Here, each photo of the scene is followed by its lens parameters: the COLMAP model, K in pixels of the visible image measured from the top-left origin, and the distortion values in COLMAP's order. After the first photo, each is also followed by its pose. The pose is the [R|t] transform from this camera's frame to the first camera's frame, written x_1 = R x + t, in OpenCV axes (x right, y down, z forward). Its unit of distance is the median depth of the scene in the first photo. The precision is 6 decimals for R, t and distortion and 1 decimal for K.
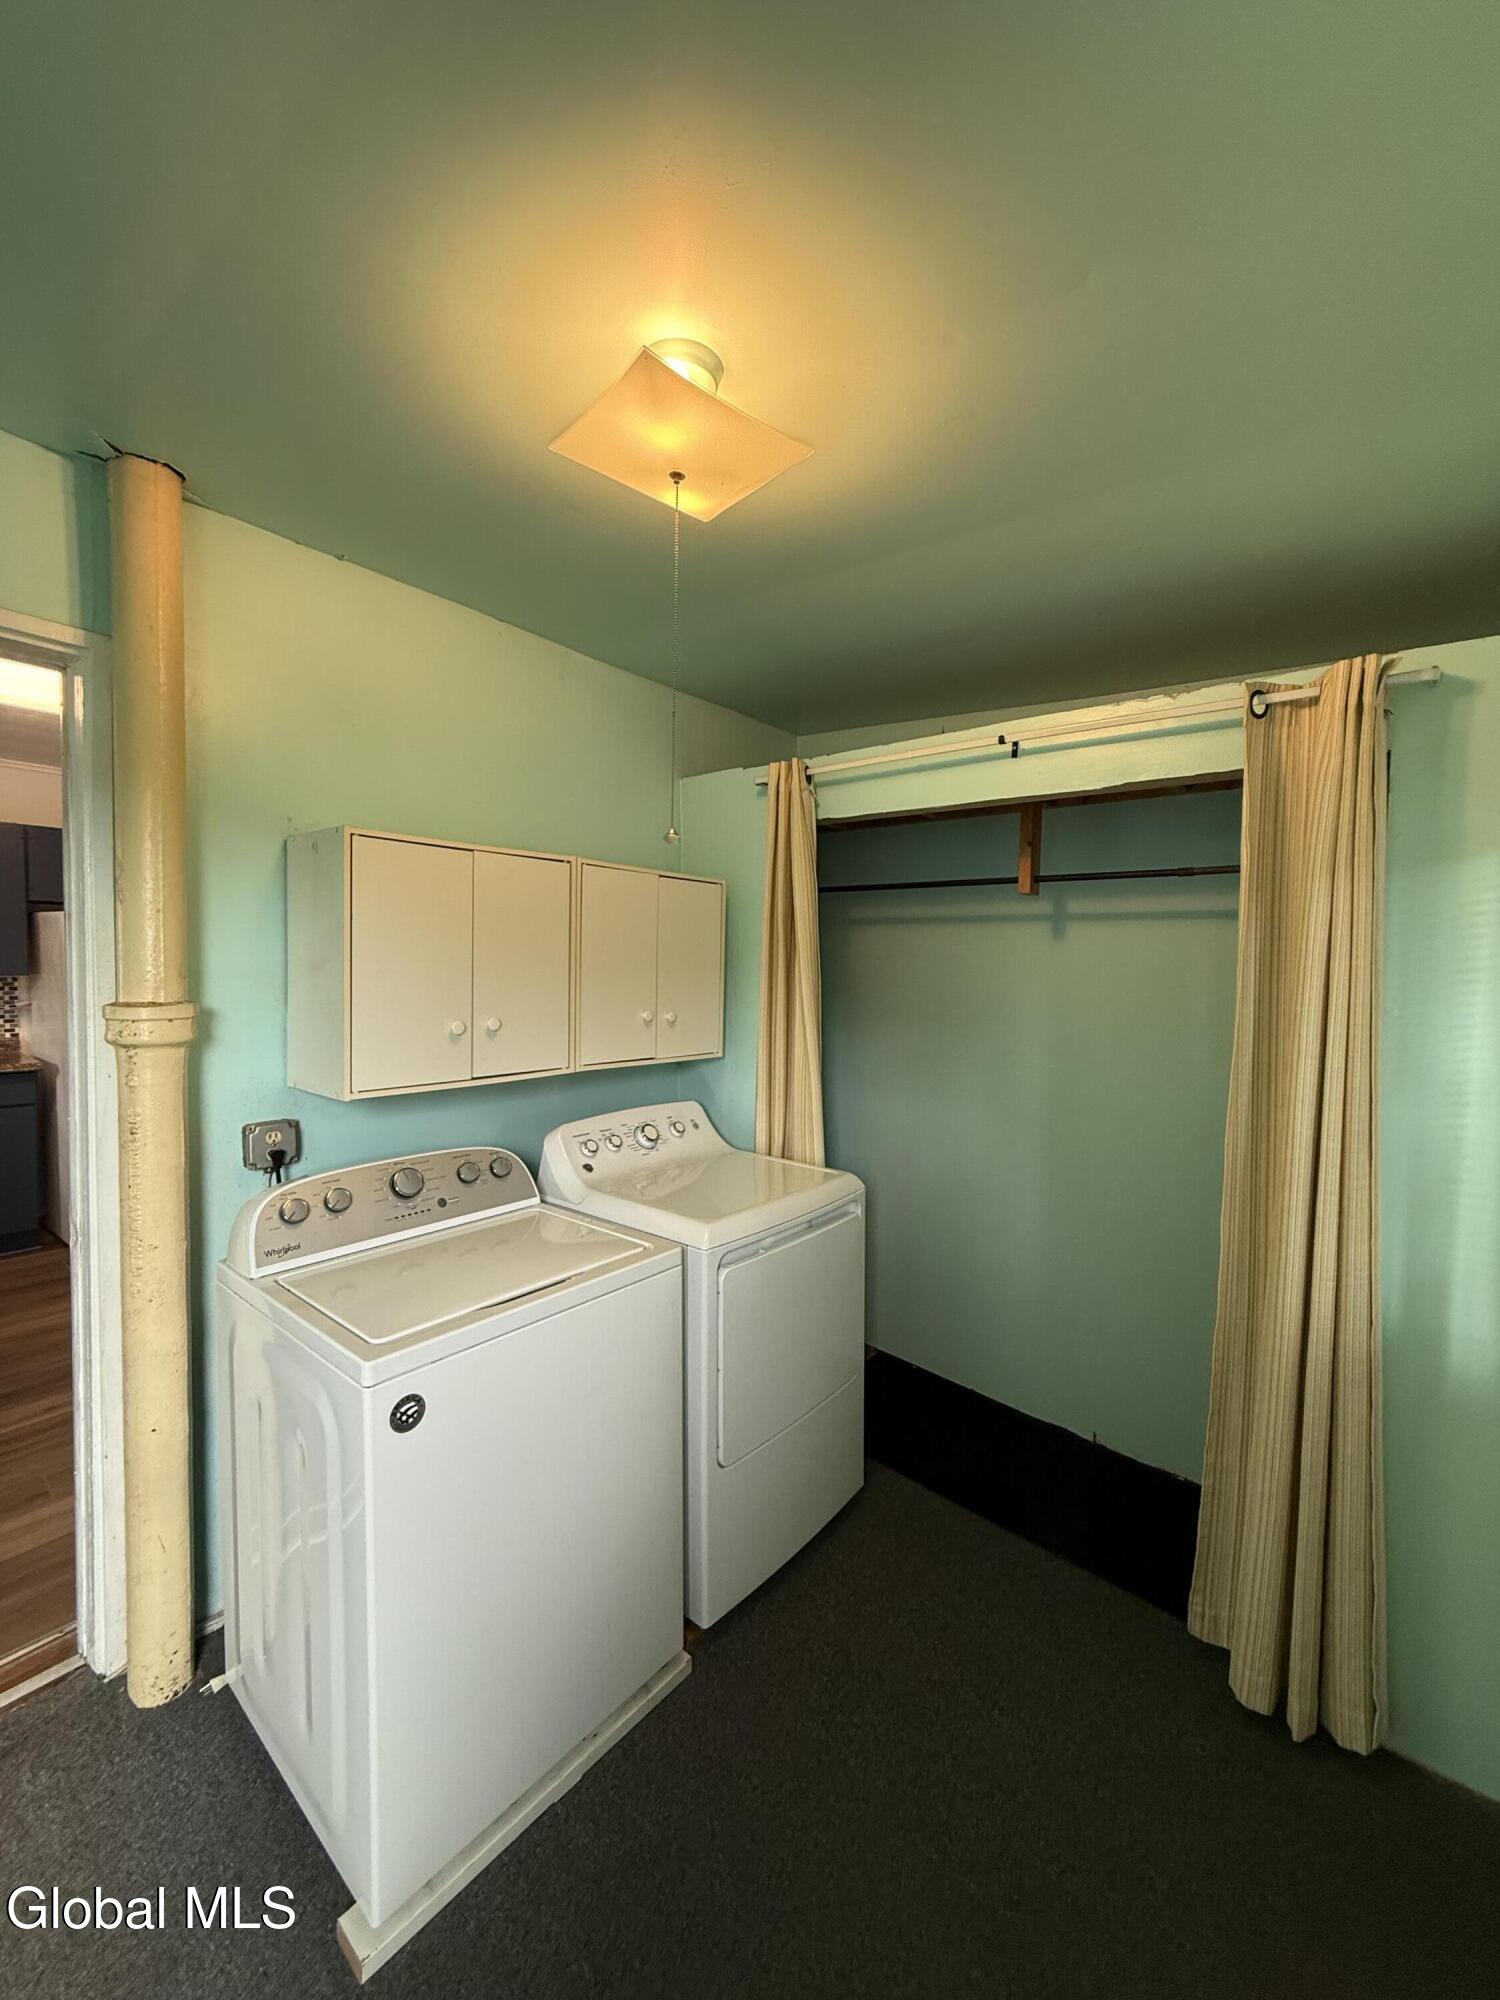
lens RADIAL K [[796.0, 0, 752.9], [0, 796.0, 999.1], [0, 0, 1]] dist [-0.001390, -0.000029]
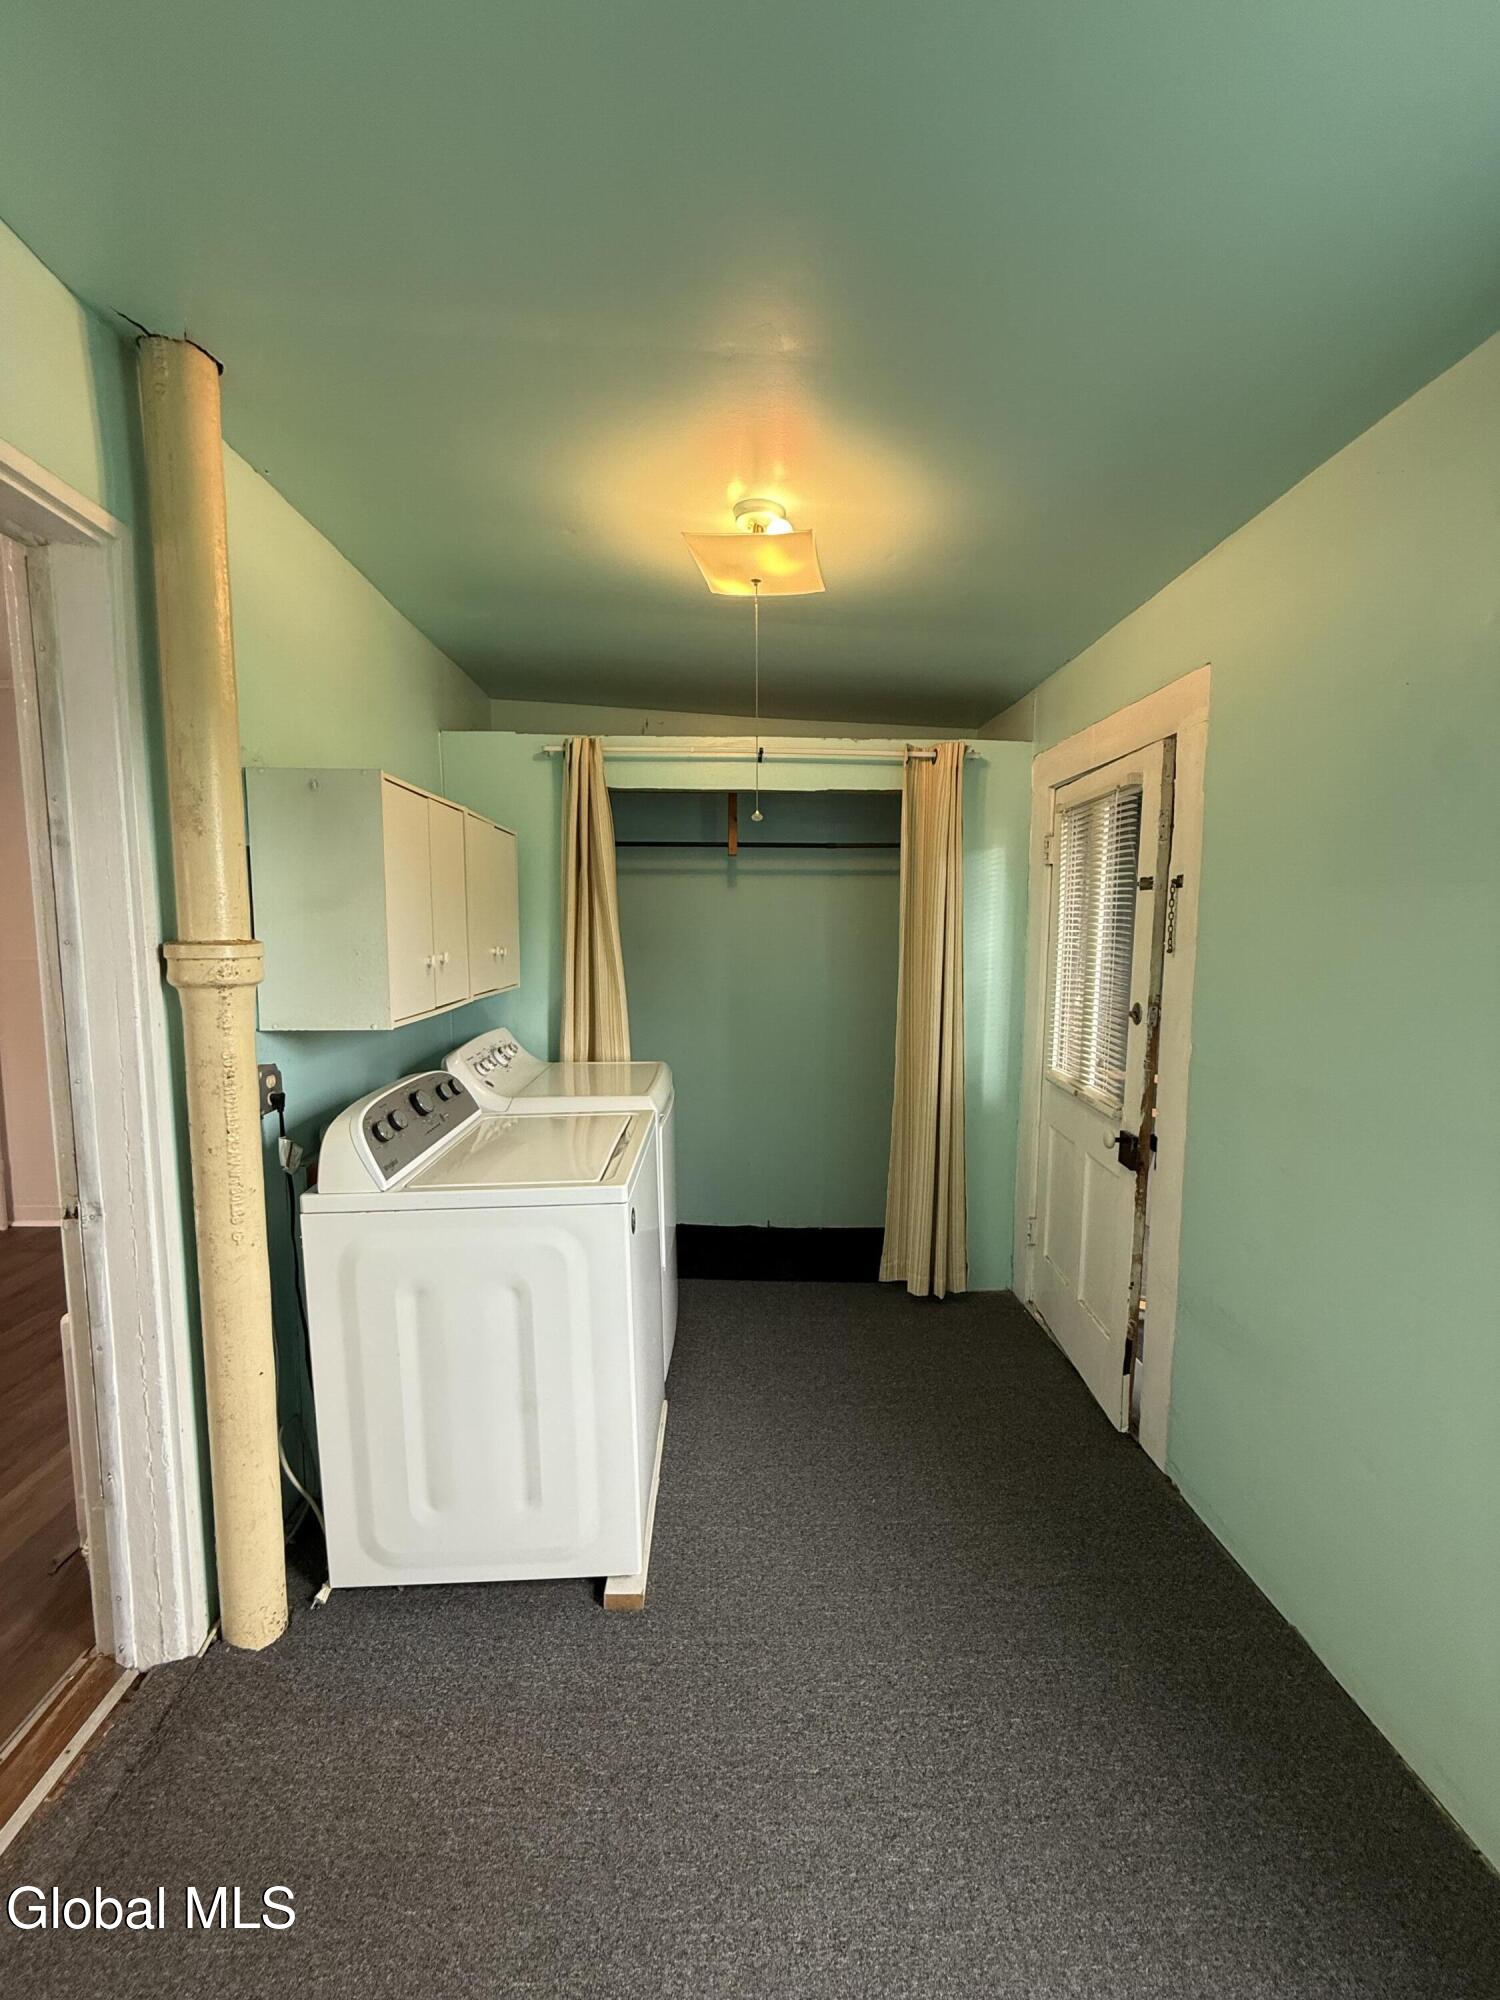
lens RADIAL K [[796.0, 0, 752.9], [0, 796.0, 999.1], [0, 0, 1]] dist [-0.001390, -0.000029]
pose [[0.747208, -0.080592, 0.659686, -0.797691], [0.040413, 0.996293, 0.075940, 0.023187], [-0.663361, -0.030083, 0.747695, -0.118380]]
